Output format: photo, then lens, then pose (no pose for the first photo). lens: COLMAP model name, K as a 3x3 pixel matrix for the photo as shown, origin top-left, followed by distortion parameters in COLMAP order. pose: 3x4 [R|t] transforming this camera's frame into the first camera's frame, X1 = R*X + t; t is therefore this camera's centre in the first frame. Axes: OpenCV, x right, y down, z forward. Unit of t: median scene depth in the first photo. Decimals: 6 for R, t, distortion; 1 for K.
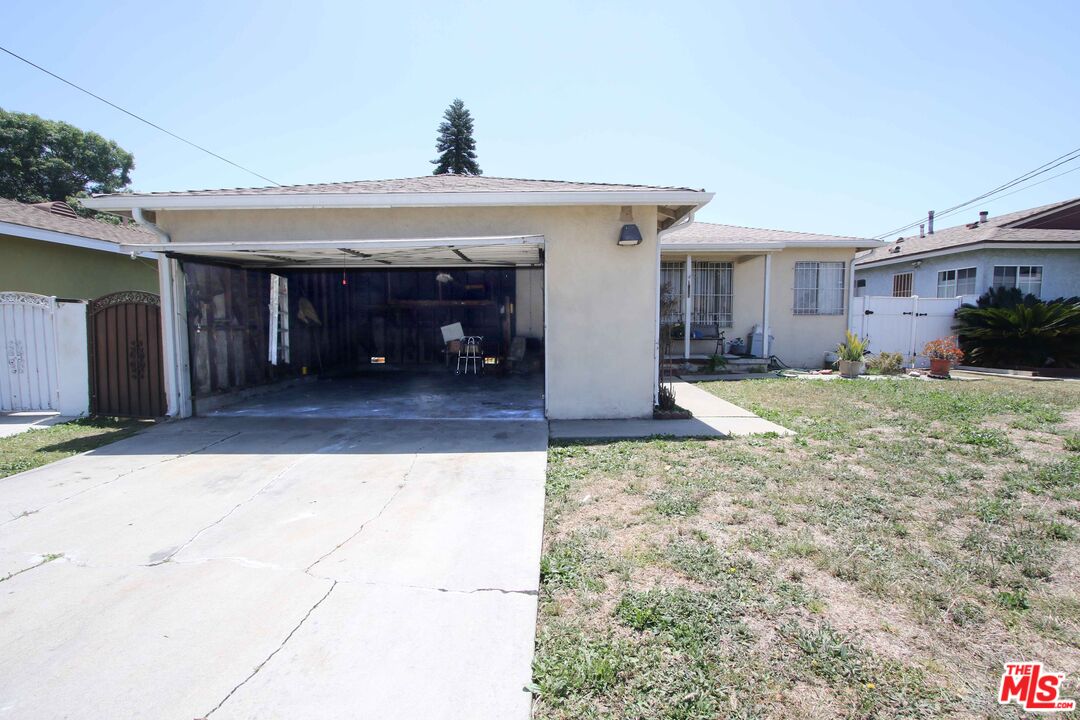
lens RADIAL K [[492.3, 0, 539.4], [0, 492.3, 360.4], [0, 0, 1]] dist [-0.019260, 0.004904]
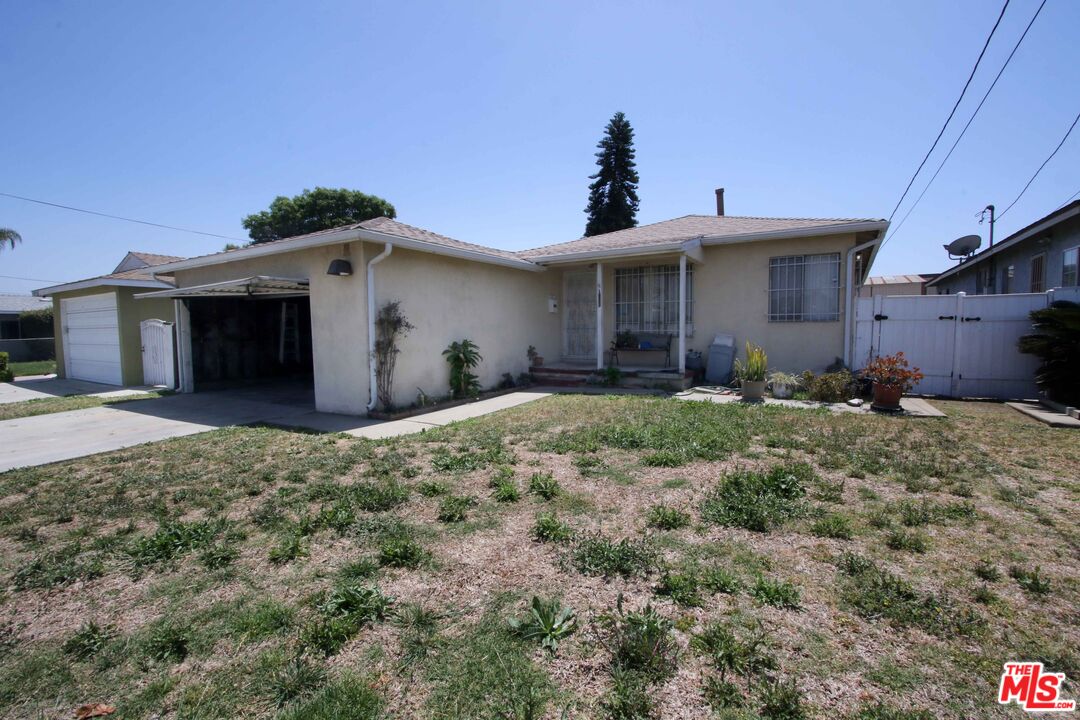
lens RADIAL K [[492.3, 0, 546.5], [0, 492.3, 360.4], [0, 0, 1]] dist [-0.019260, 0.004904]
pose [[0.855860, 0.028366, -0.516430, 0.633469], [-0.031028, 0.999512, 0.003479, -0.020113], [0.516276, 0.013046, 0.856323, 0.101895]]
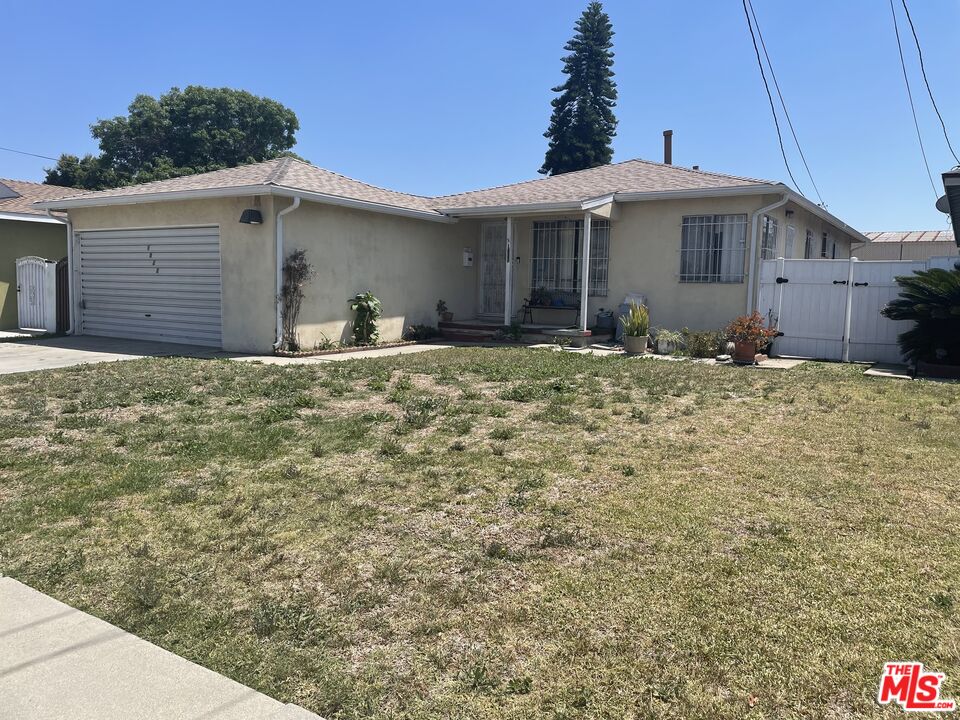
lens RADIAL K [[728.0, 0, 501.1], [0, 728.0, 353.7], [0, 0, 1]] dist [0.076177, -0.034865]
pose [[0.845089, 0.069502, -0.530089, 0.928349], [-0.065526, 0.997504, 0.026323, 0.011392], [0.530596, 0.012489, 0.847533, -0.178283]]
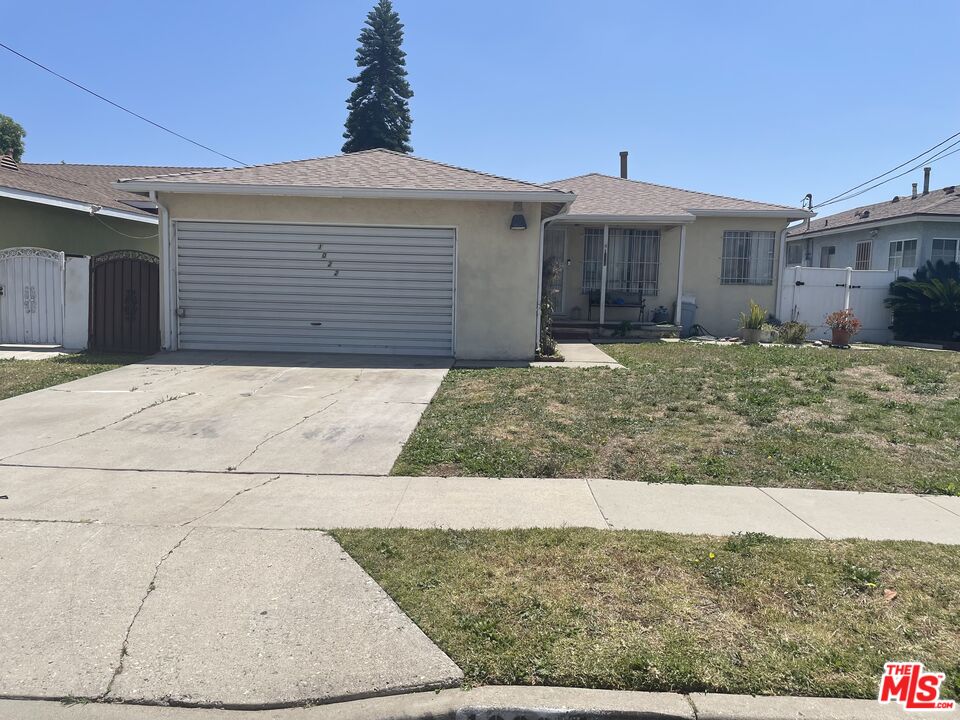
lens RADIAL K [[728.0, 0, 486.1], [0, 728.0, 350.2], [0, 0, 1]] dist [0.076177, -0.034865]
pose [[0.999553, 0.028882, -0.007741, 0.059300], [-0.028783, 0.999507, 0.012523, 0.035861], [0.008099, -0.012295, 0.999892, -0.499635]]
